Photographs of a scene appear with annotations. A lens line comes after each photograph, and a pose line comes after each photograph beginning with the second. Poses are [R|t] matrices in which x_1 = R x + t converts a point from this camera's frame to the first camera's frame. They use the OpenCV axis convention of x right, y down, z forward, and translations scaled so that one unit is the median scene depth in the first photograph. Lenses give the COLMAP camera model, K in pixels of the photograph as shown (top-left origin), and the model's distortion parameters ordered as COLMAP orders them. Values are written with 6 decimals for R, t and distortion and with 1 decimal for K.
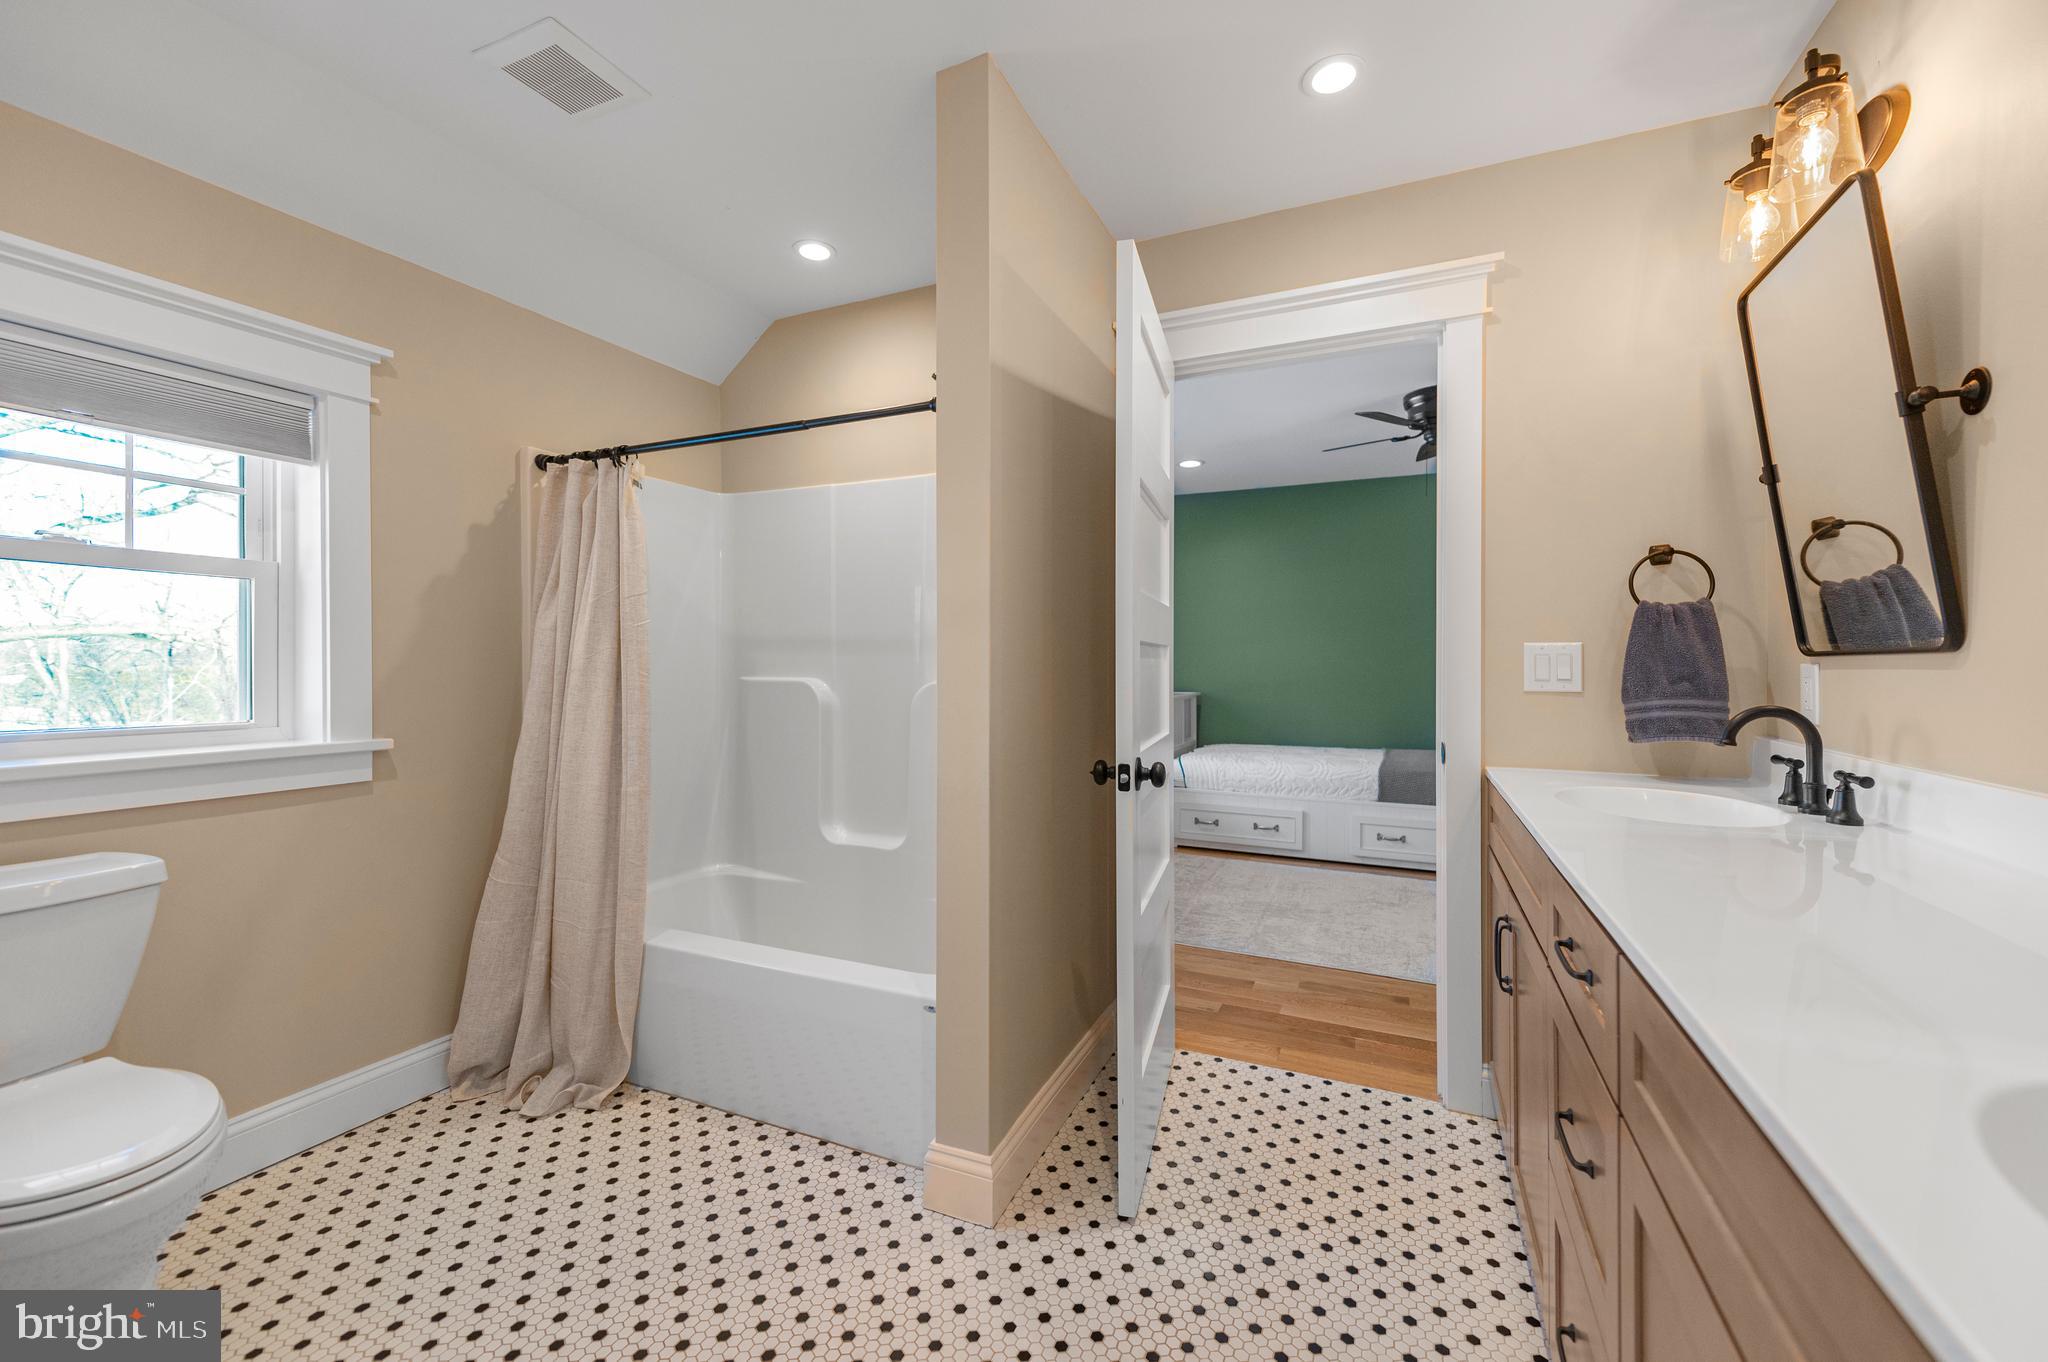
lens RADIAL K [[821.9, 0, 1081.6], [0, 821.9, 661.3], [0, 0, 1]] dist [-0.005726, -0.002668]
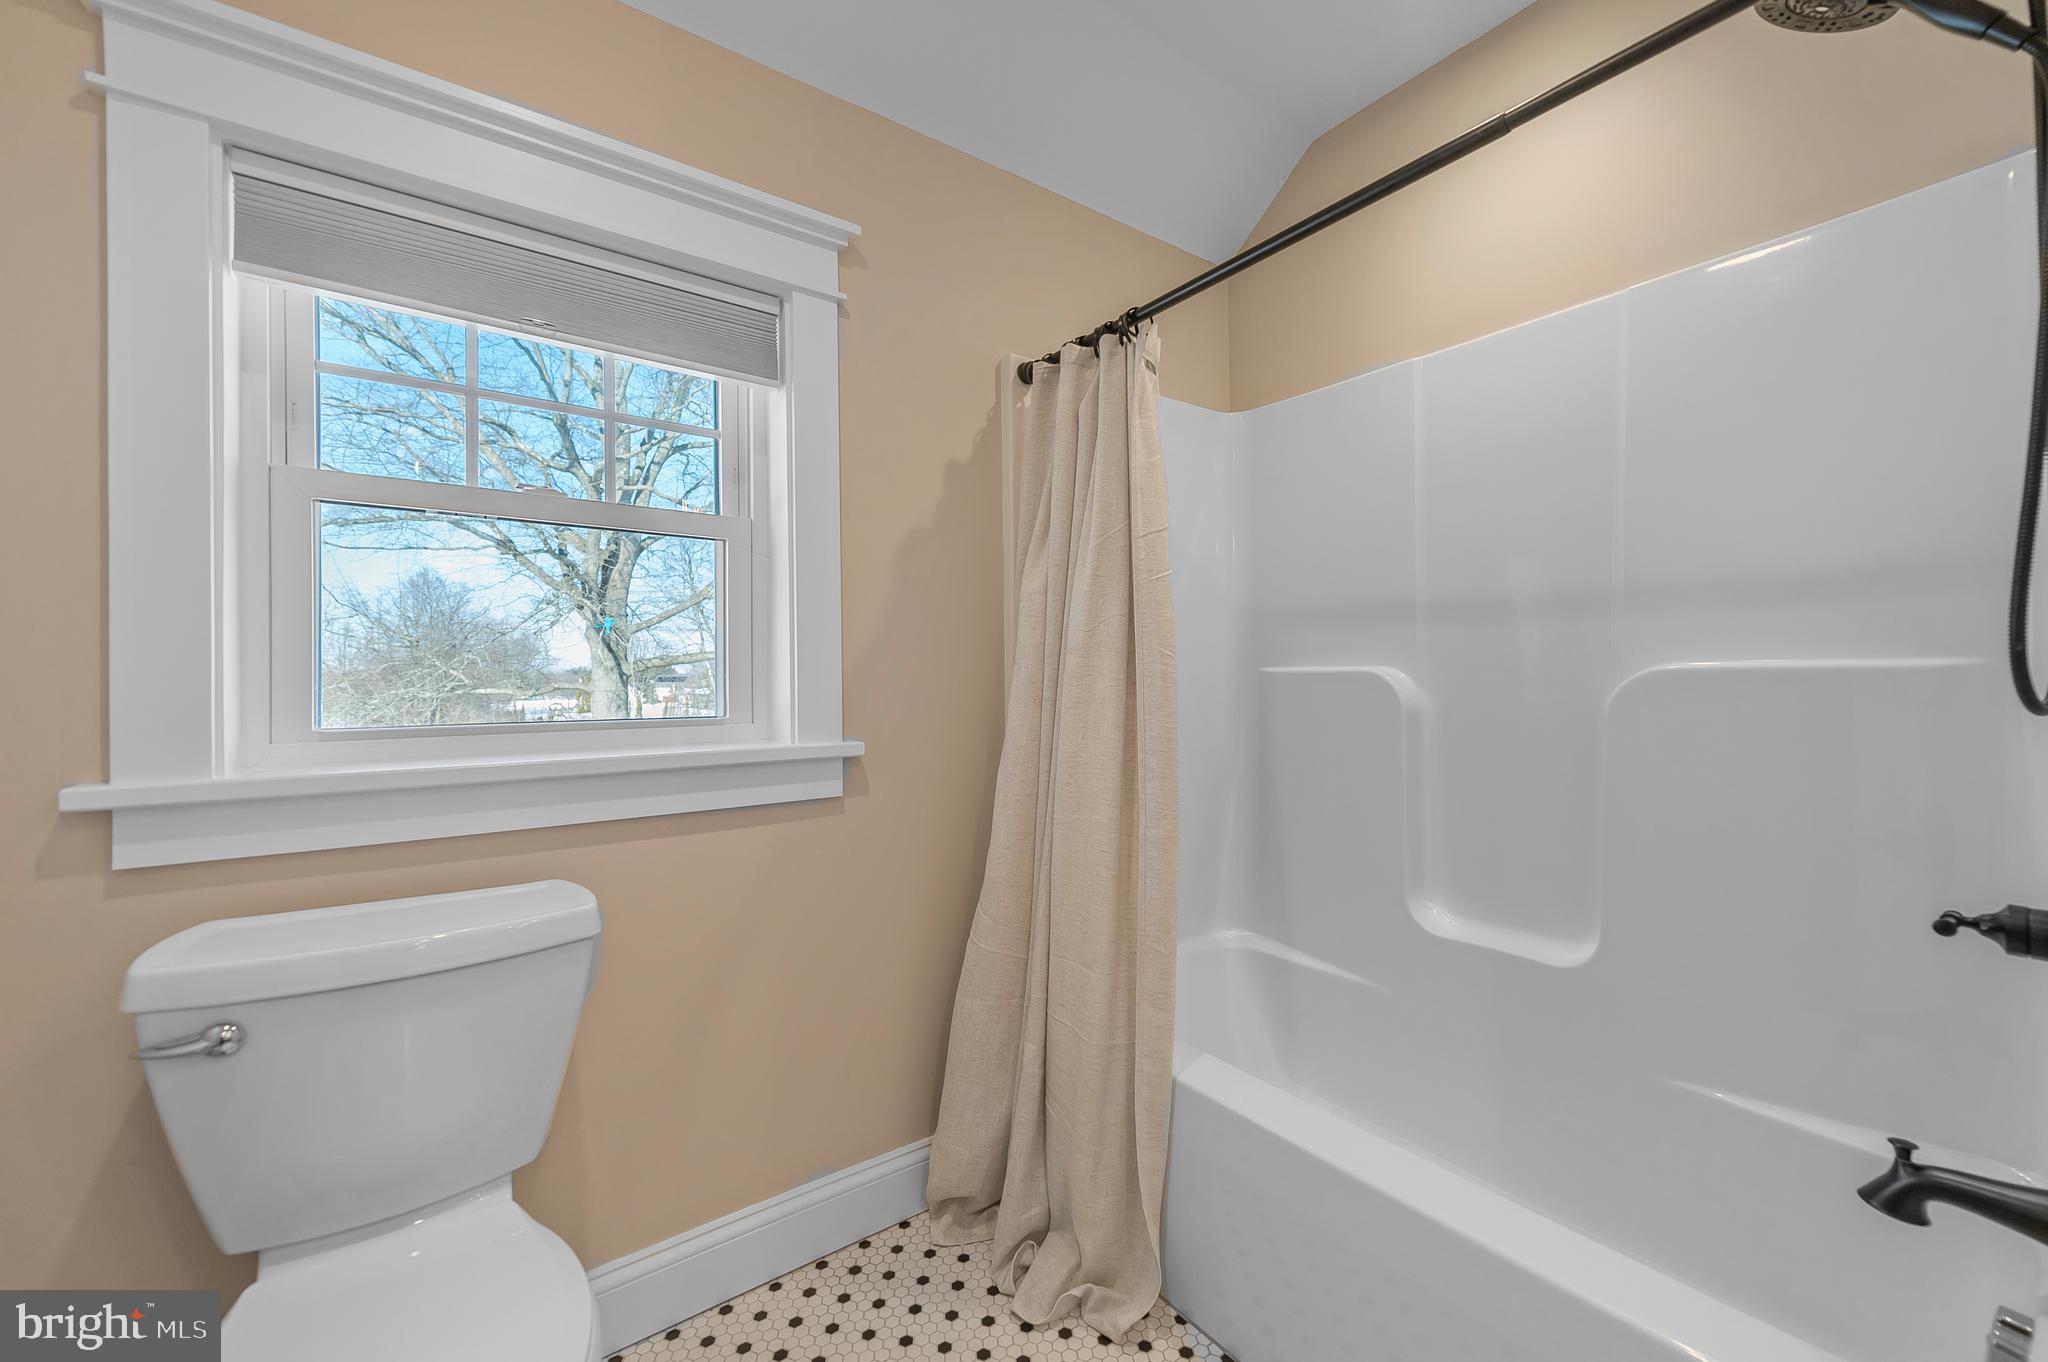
lens RADIAL K [[821.9, 0, 1036.9], [0, 821.9, 678.4], [0, 0, 1]] dist [-0.005726, -0.002668]
pose [[0.856636, -0.004391, -0.515903, -0.298557], [0.008217, 0.999953, 0.005134, 0.031816], [0.515856, -0.008637, 0.856632, 0.409350]]
